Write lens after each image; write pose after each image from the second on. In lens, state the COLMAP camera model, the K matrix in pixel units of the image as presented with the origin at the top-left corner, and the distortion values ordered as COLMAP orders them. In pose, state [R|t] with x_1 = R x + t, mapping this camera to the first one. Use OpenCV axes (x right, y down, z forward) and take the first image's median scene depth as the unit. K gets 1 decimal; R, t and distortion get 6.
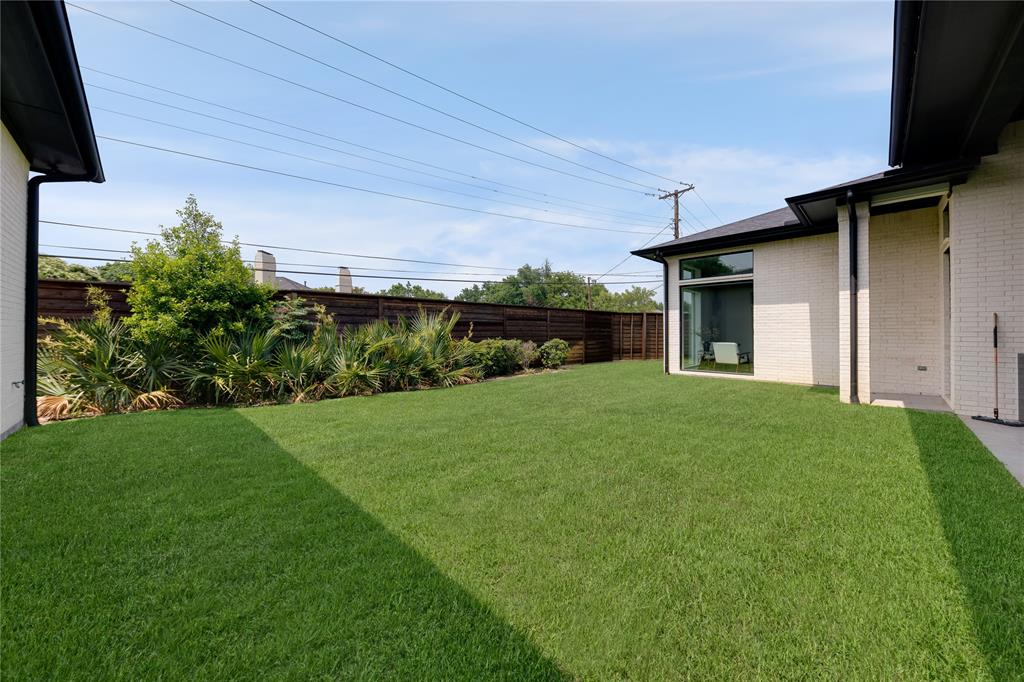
lens RADIAL K [[371.8, 0, 514.2], [0, 371.8, 333.5], [0, 0, 1]] dist [0.000533, -0.000001]
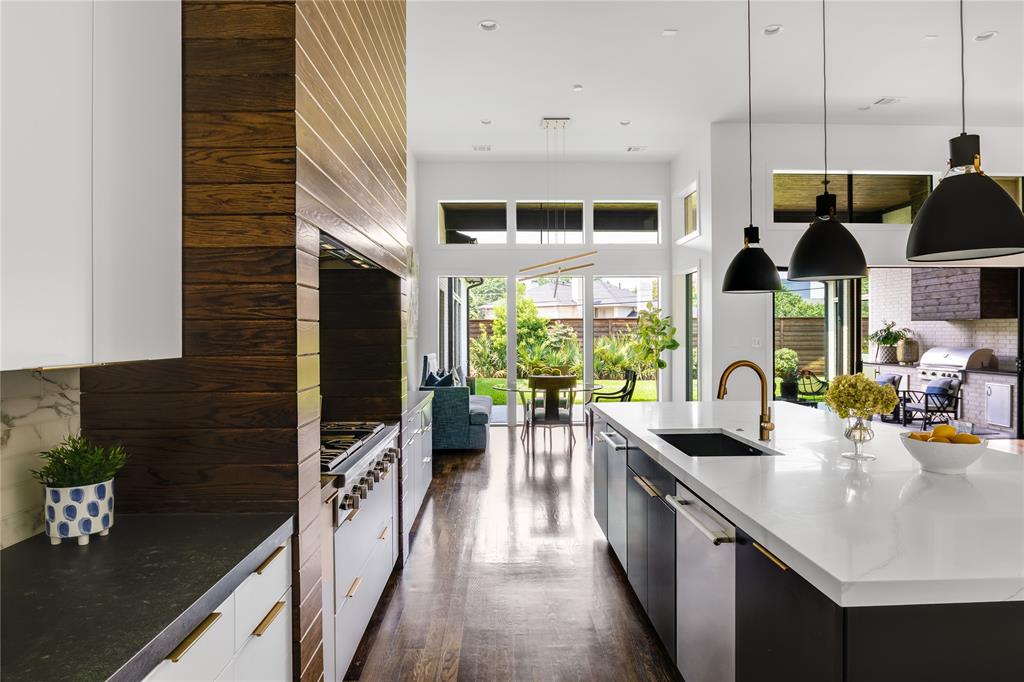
lens RADIAL K [[606.2, 0, 517.1], [0, 606.2, 339.6], [0, 0, 1]] dist [-0.007199, -0.000371]
pose [[0.728783, 0.001041, -0.684744, 1.271565], [0.002154, 0.999990, 0.003812, -0.032351], [0.684741, -0.004253, 0.728774, -1.263702]]
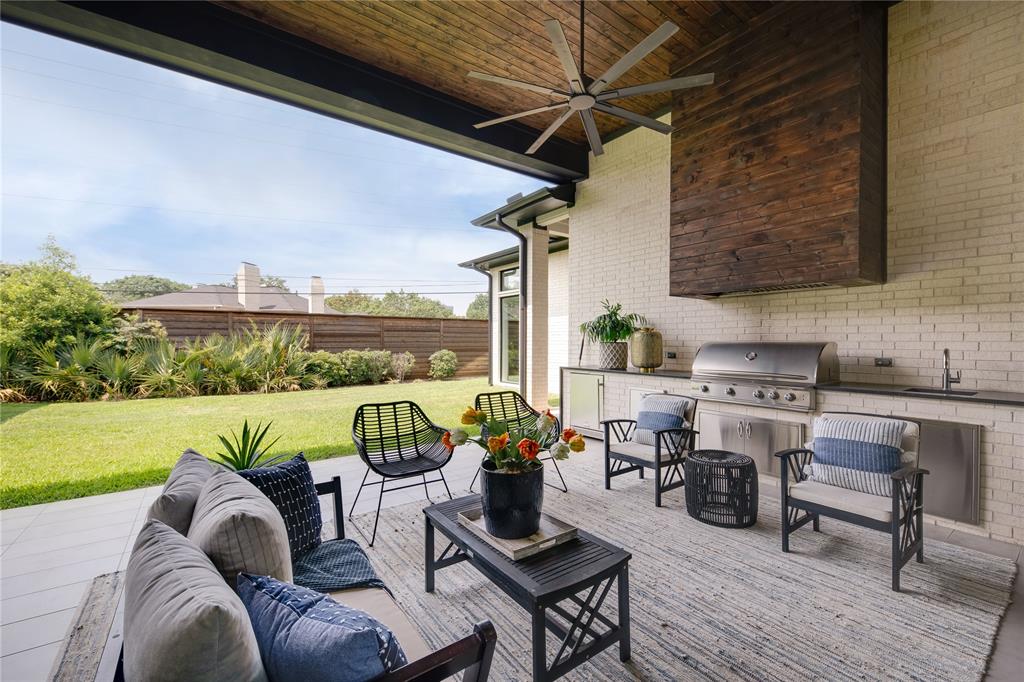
lens RADIAL K [[427.0, 0, 515.2], [0, 427.0, 347.0], [0, 0, 1]] dist [0.004506, -0.000085]
pose [[0.987794, 0.001674, -0.155759, 0.849434], [-0.000439, 0.999968, 0.007962, -0.004354], [0.155767, -0.007796, 0.987763, -0.167866]]
